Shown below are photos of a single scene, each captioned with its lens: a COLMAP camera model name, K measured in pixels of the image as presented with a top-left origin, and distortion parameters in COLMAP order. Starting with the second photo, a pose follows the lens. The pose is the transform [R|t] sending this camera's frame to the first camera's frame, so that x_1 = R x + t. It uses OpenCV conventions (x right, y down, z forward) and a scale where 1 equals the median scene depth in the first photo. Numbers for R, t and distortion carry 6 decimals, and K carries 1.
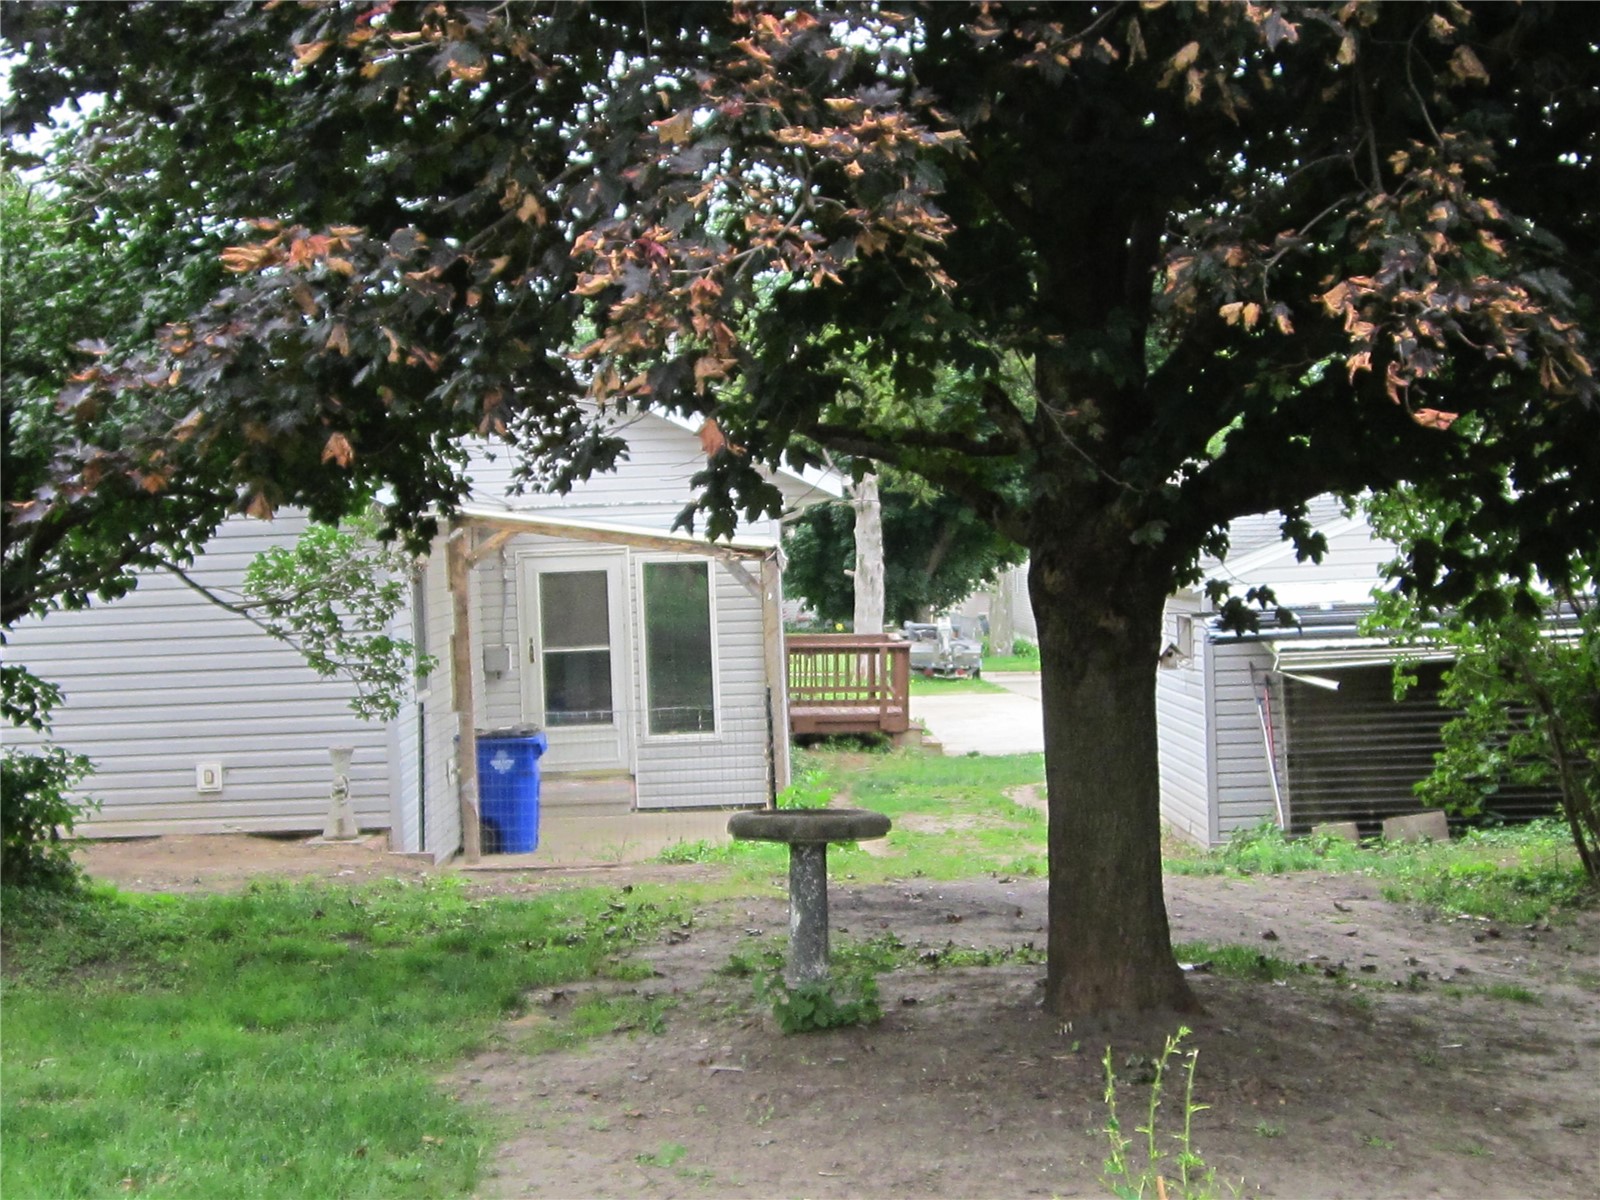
lens RADIAL K [[2689.9, 0, 800.0], [0, 2689.9, 600.0], [0, 0, 1]] dist [-0.027930, 0.159807]
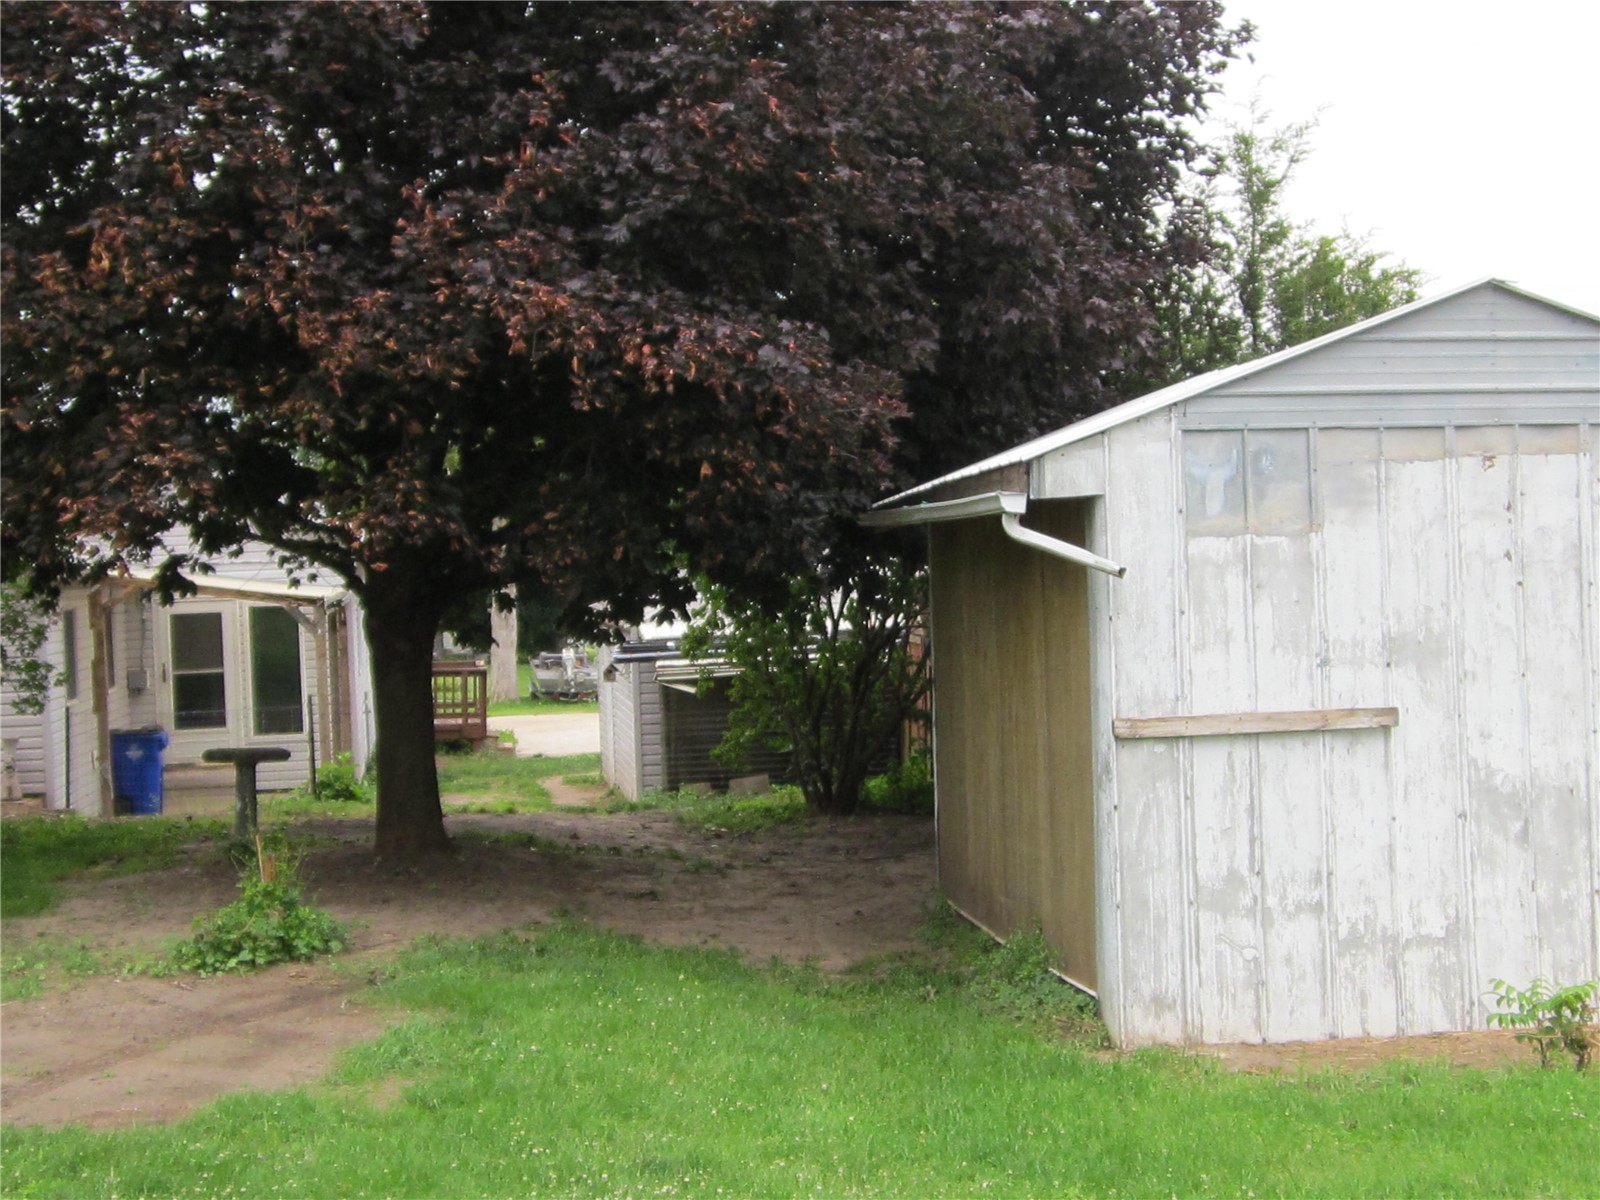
lens RADIAL K [[2689.9, 0, 800.0], [0, 2689.9, 600.0], [0, 0, 1]] dist [-0.027930, 0.159807]
pose [[0.994814, -0.003477, 0.101654, 0.103248], [0.004722, 0.999917, -0.012007, -0.000026], [-0.101603, 0.012424, 0.994747, -0.473023]]
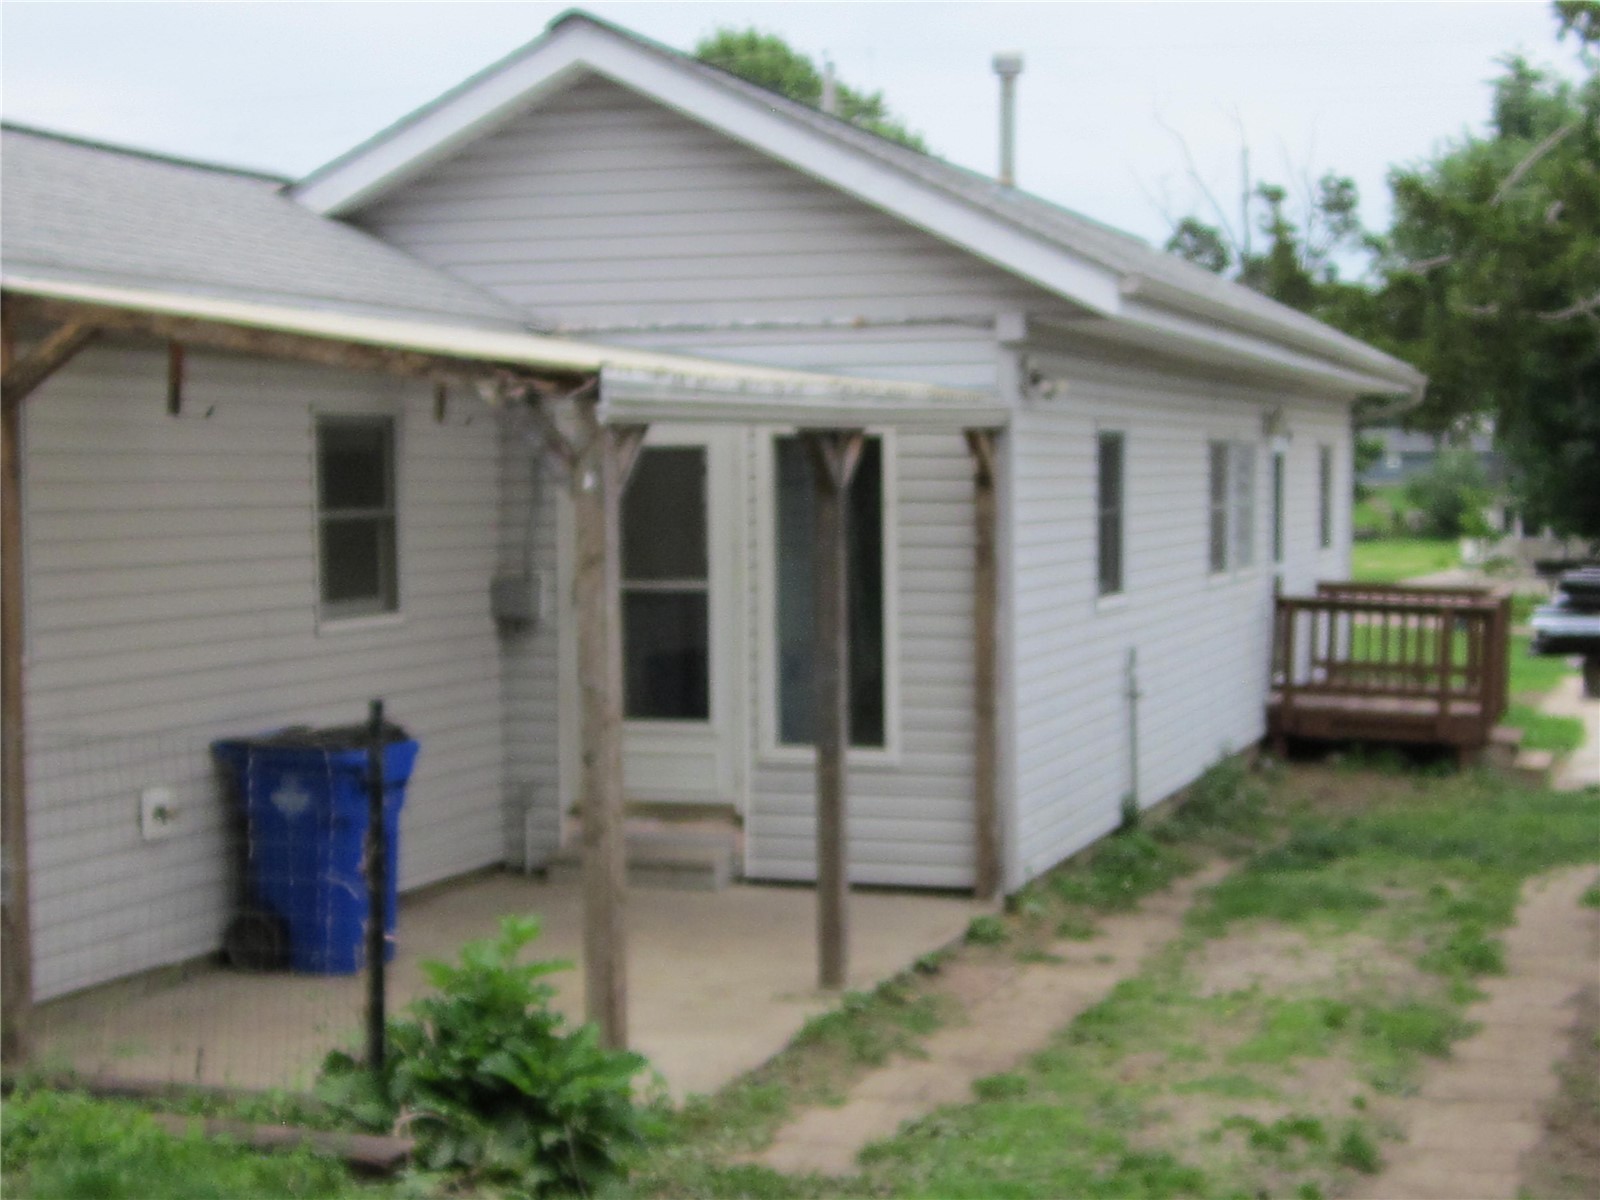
lens RADIAL K [[2689.9, 0, 800.0], [0, 2689.9, 600.0], [0, 0, 1]] dist [-0.027930, 0.159807]
pose [[0.942432, 0.045424, -0.331297, 0.171203], [-0.037576, 0.998842, 0.030058, 0.004394], [0.332279, -0.015879, 0.943047, 0.627530]]
